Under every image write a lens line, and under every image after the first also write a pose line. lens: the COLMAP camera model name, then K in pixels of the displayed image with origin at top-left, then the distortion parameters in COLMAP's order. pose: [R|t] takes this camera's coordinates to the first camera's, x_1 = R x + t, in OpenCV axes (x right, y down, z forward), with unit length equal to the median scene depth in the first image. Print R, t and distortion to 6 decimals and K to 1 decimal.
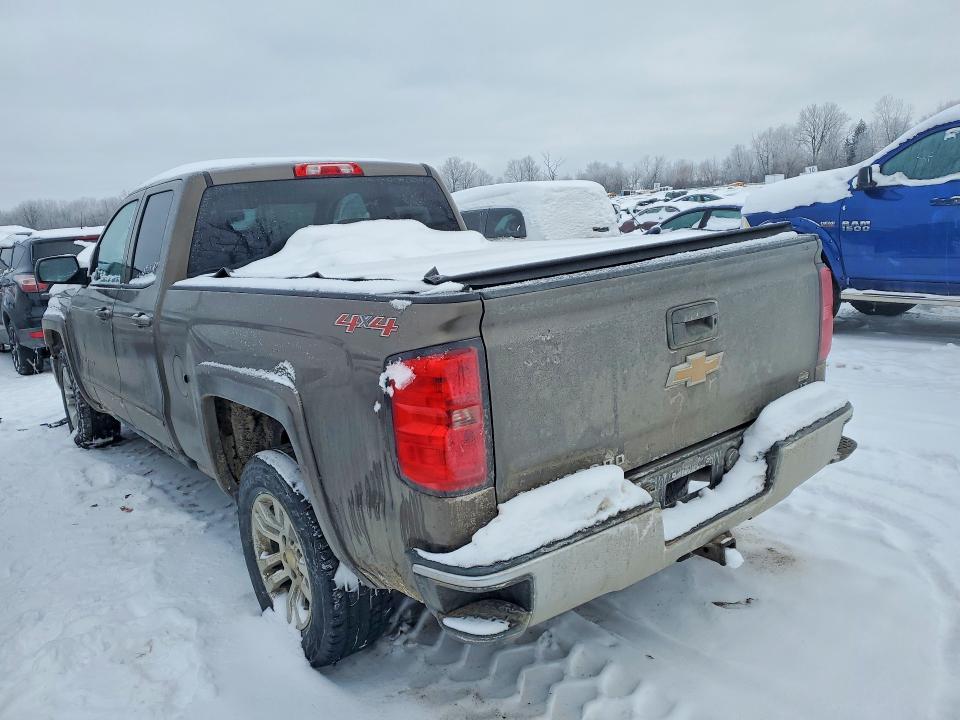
lens RADIAL K [[746.9, 0, 477.5], [0, 746.9, 354.0], [0, 0, 1]] dist [0.053141, -0.037020]
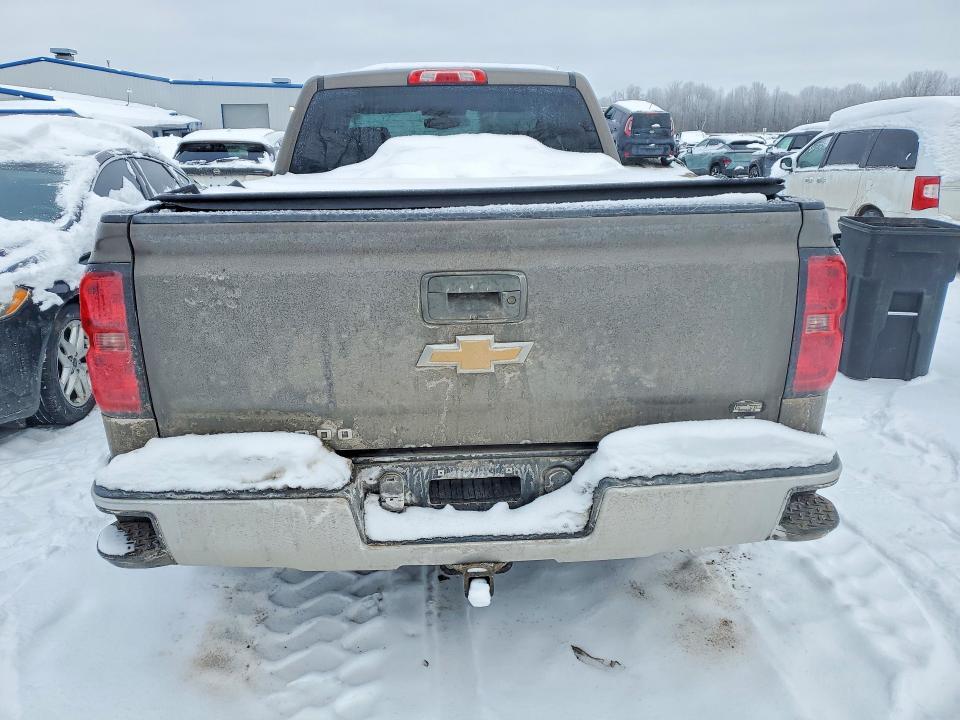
lens RADIAL K [[746.9, 0, 478.1], [0, 746.9, 358.9], [0, 0, 1]] dist [0.053141, -0.037020]
pose [[0.810206, 0.228886, -0.539609, 0.727263], [-0.160387, 0.972042, 0.171495, -0.112041], [0.563775, -0.052400, 0.824264, 0.357086]]
